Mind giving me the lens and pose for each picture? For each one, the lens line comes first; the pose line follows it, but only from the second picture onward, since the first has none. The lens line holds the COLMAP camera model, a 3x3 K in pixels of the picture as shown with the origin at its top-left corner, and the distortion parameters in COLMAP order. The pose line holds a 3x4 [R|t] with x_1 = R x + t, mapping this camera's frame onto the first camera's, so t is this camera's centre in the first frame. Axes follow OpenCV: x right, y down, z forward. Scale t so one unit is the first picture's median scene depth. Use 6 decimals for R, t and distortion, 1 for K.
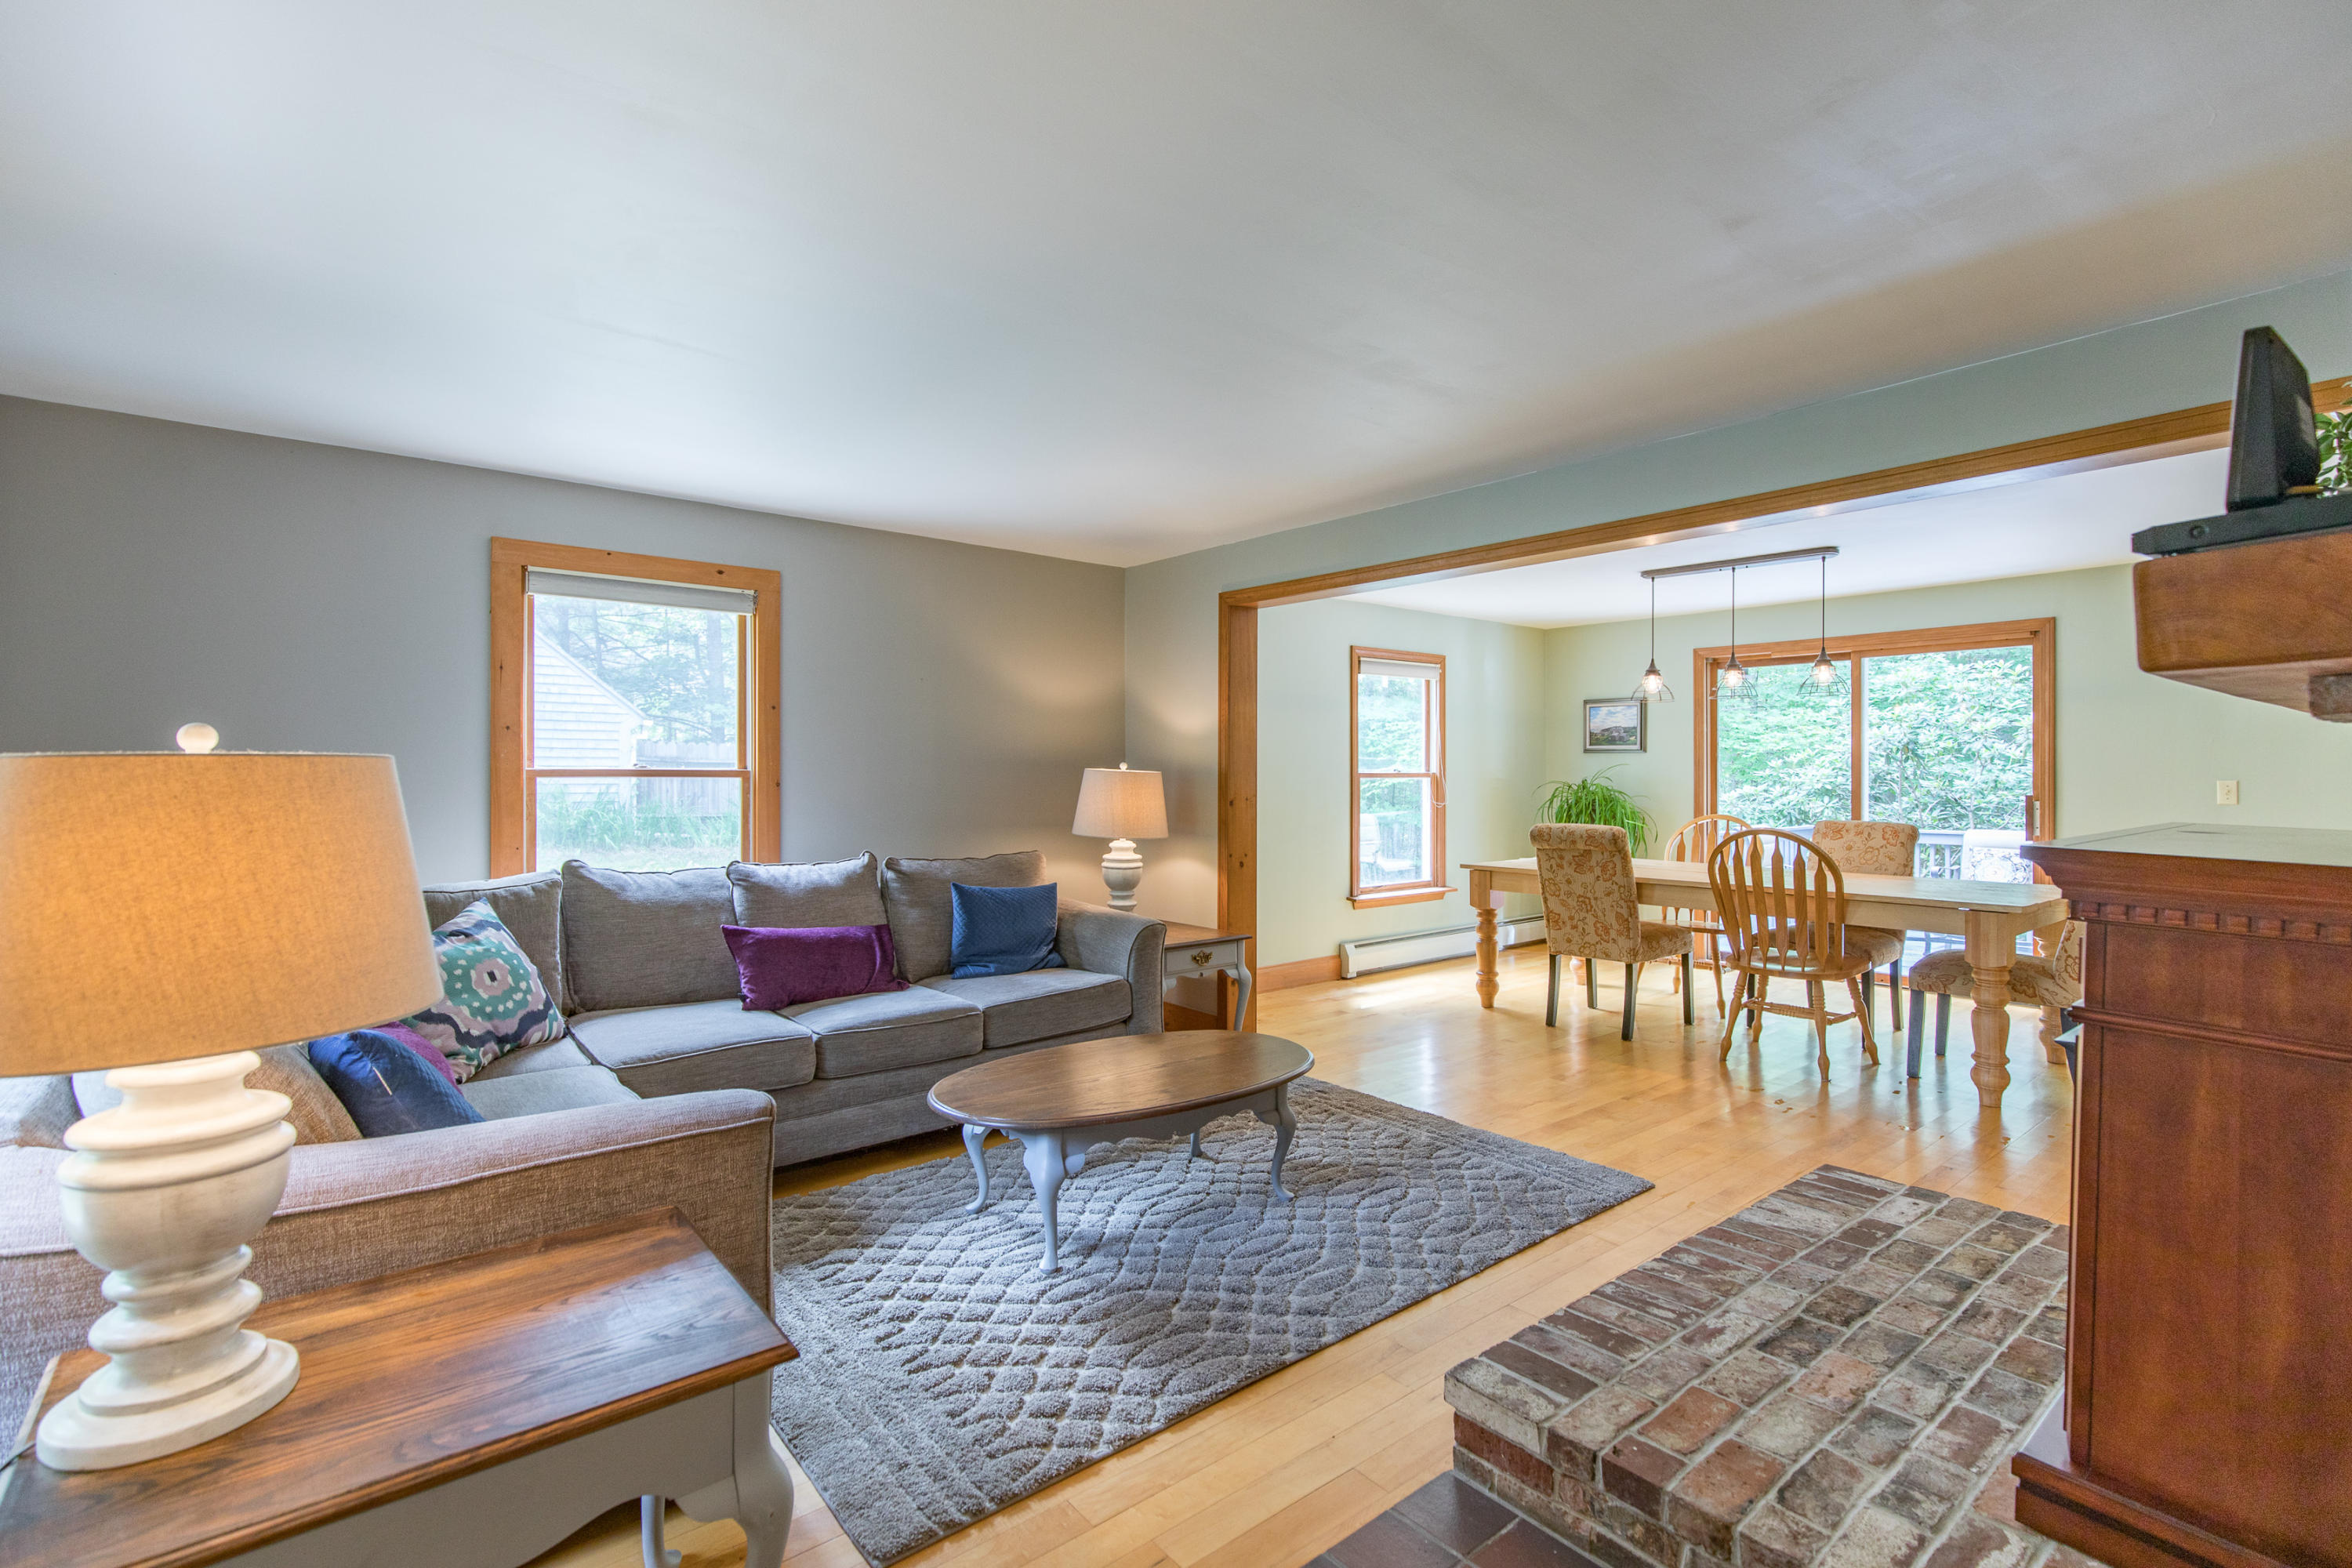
lens RADIAL K [[1066.3, 0, 1176.3], [0, 1066.3, 775.2], [0, 0, 1]] dist [0.000734, 0.000443]
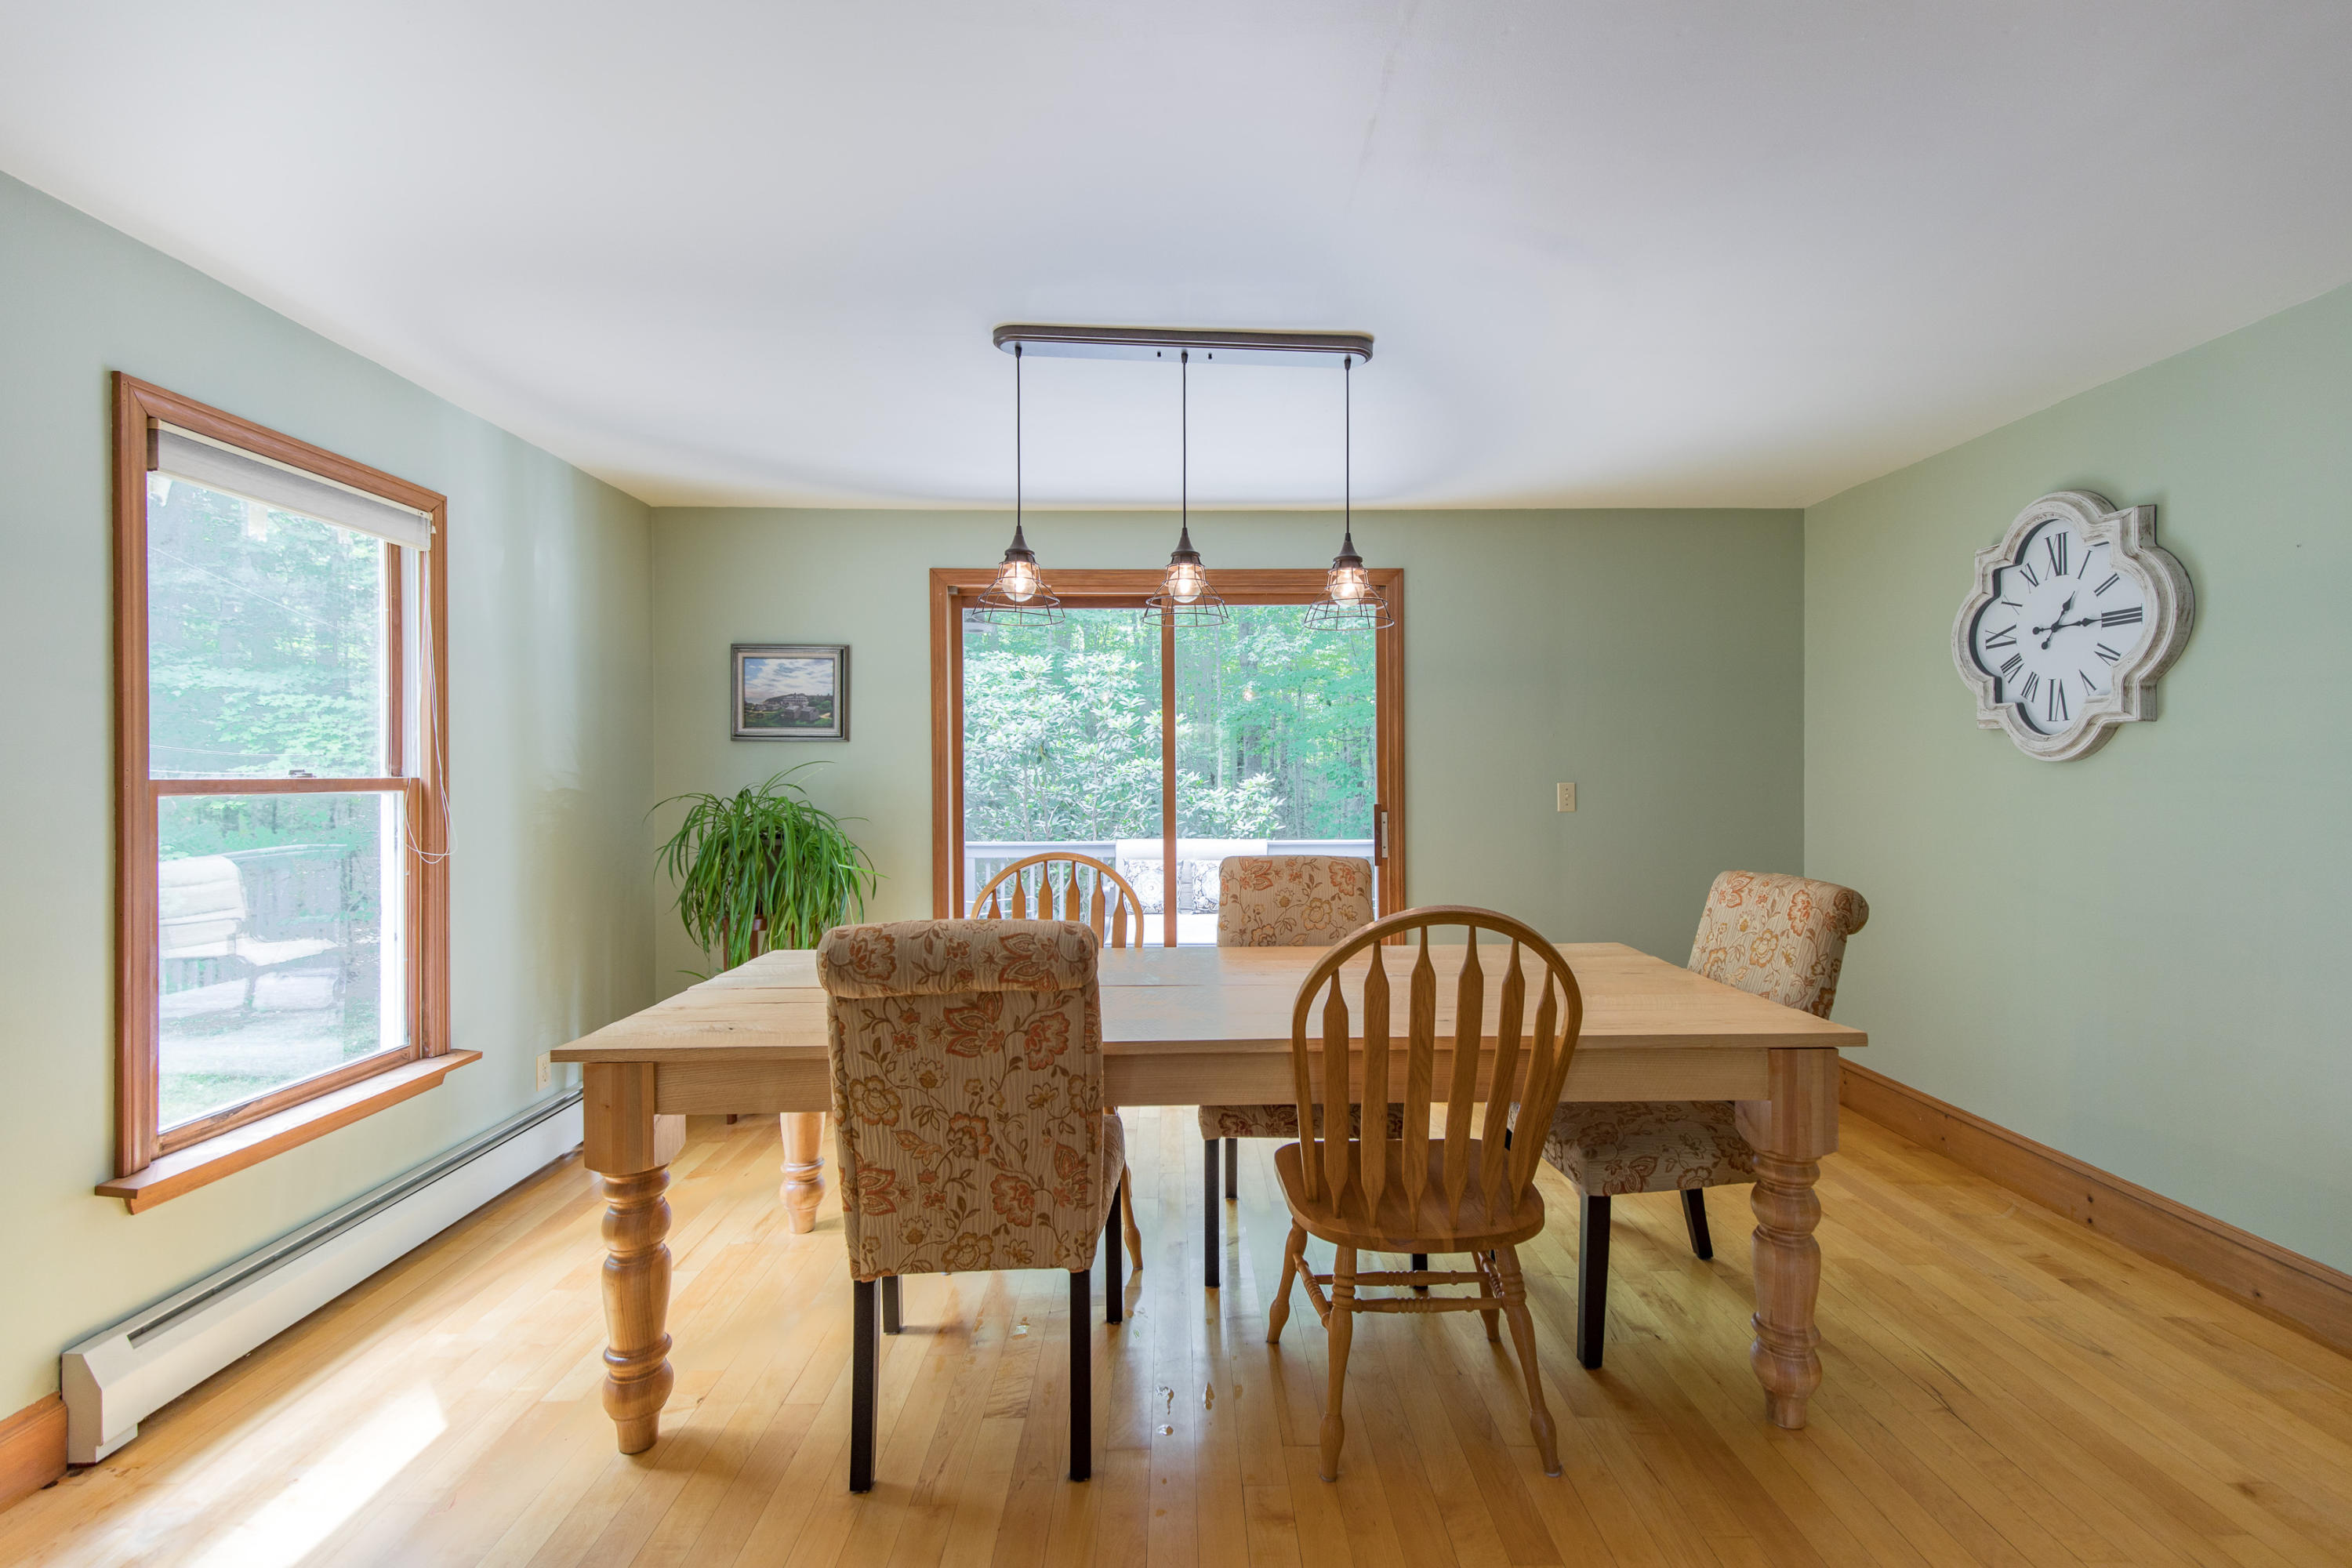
lens RADIAL K [[1066.3, 0, 1189.0], [0, 1066.3, 772.7], [0, 0, 1]] dist [0.000734, 0.000443]
pose [[0.614170, -0.000361, 0.789174, 0.111411], [0.006056, 0.999973, -0.004256, -0.000915], [-0.789150, 0.007393, 0.614156, 0.564842]]
